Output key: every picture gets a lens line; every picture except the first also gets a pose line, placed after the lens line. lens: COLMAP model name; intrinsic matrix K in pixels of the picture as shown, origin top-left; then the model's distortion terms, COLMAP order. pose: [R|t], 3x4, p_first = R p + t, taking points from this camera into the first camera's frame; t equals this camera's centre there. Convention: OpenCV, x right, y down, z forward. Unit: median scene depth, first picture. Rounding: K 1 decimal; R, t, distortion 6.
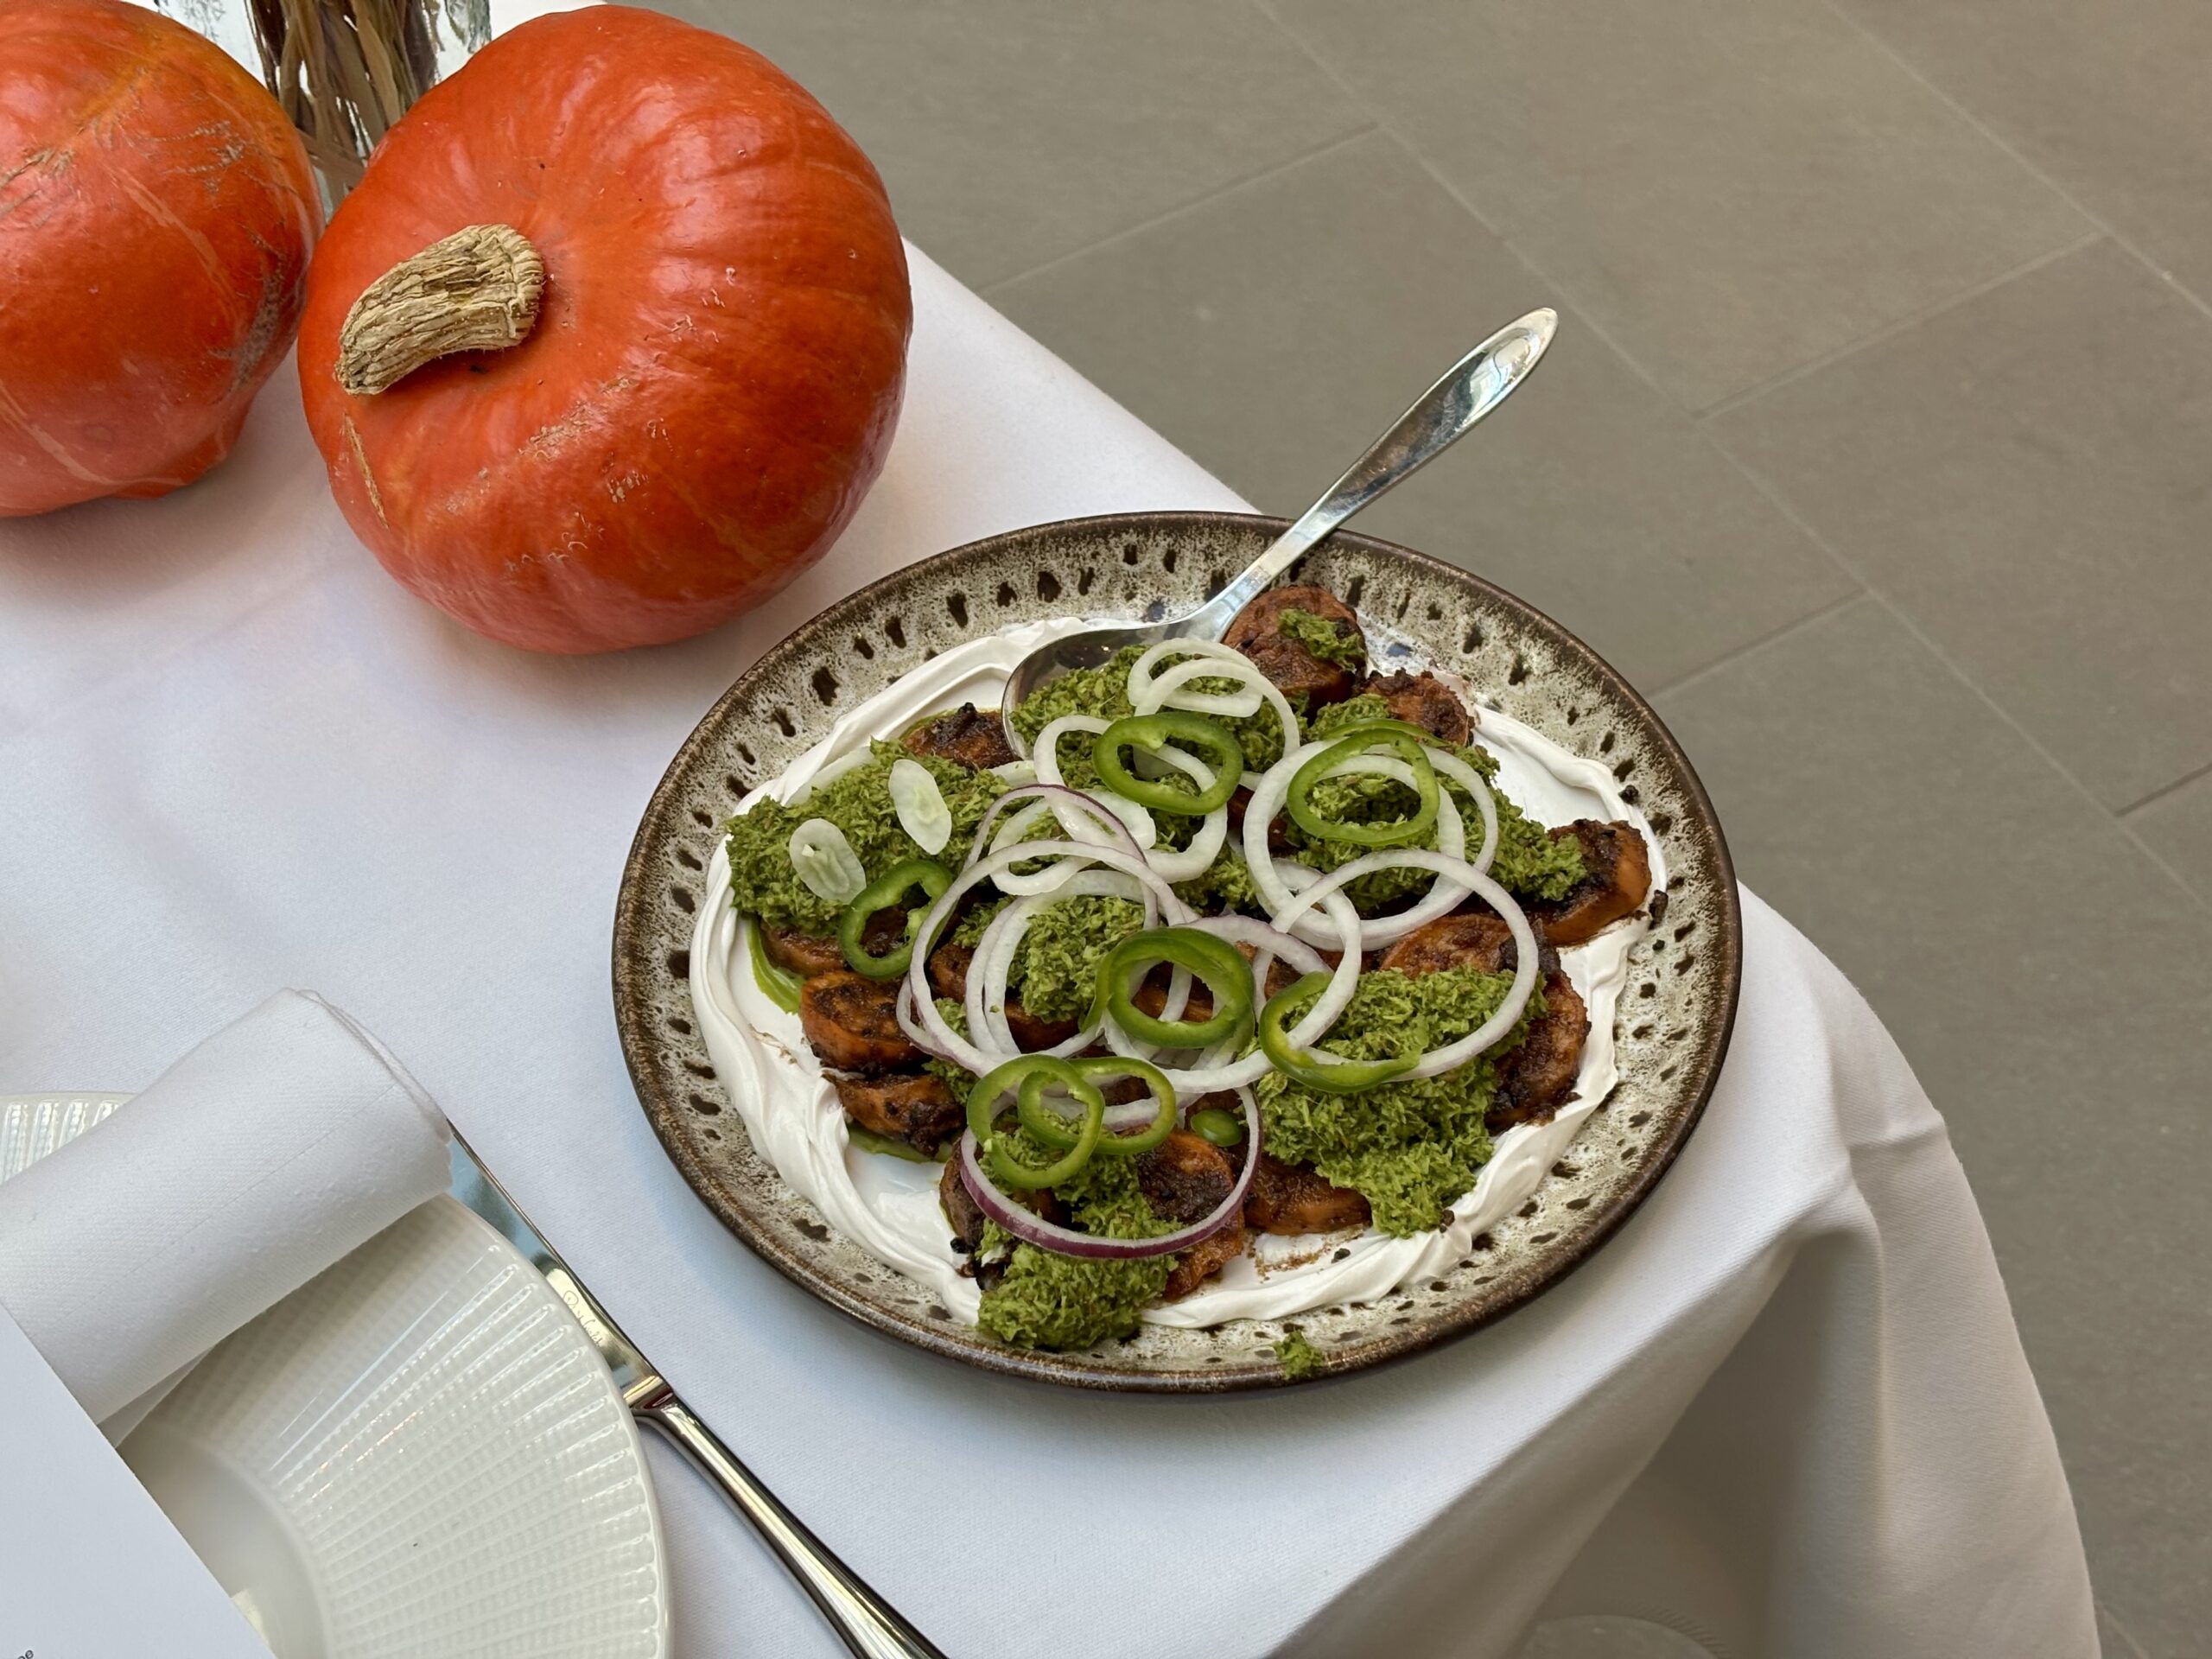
lens RADIAL K [[3341.4, 0, 1112.9], [0, 3341.4, 841.3], [0, 0, 1]] dist [0.092444, 0.000000]
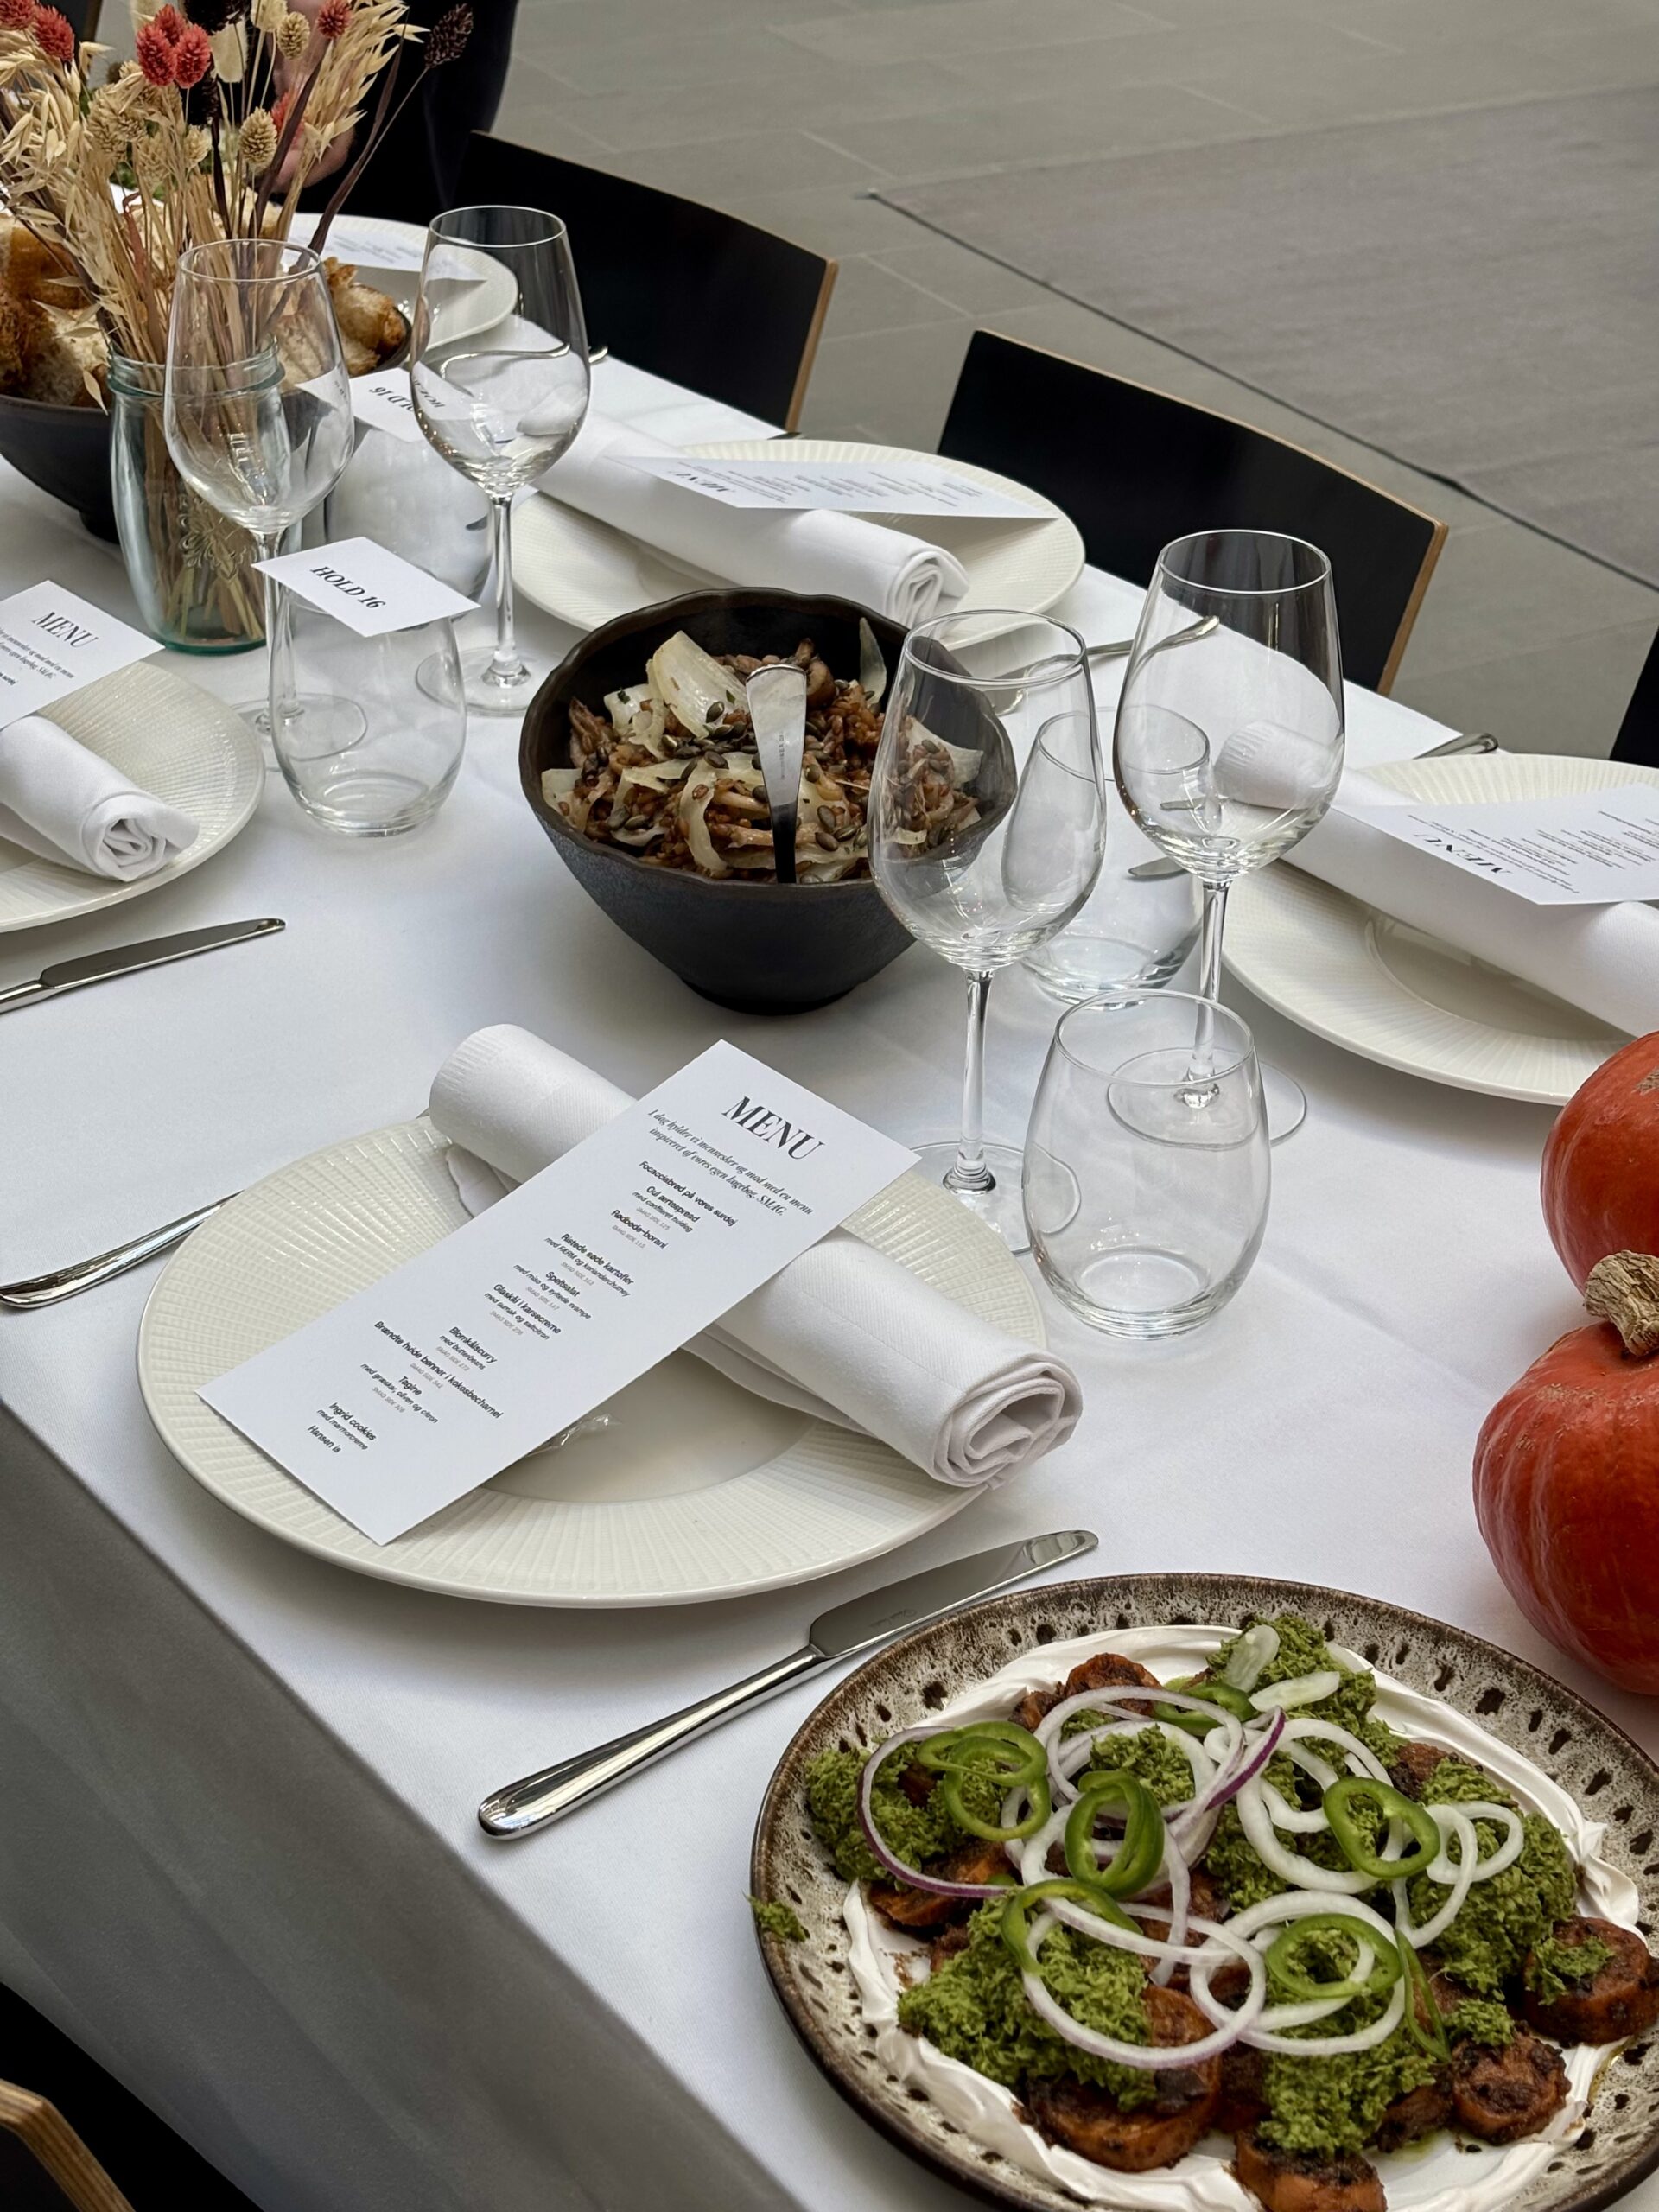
lens RADIAL K [[3341.4, 0, 839.3], [0, 3341.4, 1100.7], [0, 0, 1]] dist [0.092444, 0.000000]
pose [[-0.022455, 0.541162, -0.840619, 0.802053], [-0.781371, 0.515028, 0.352429, -0.396021], [0.623663, 0.664749, 0.411283, 0.245362]]
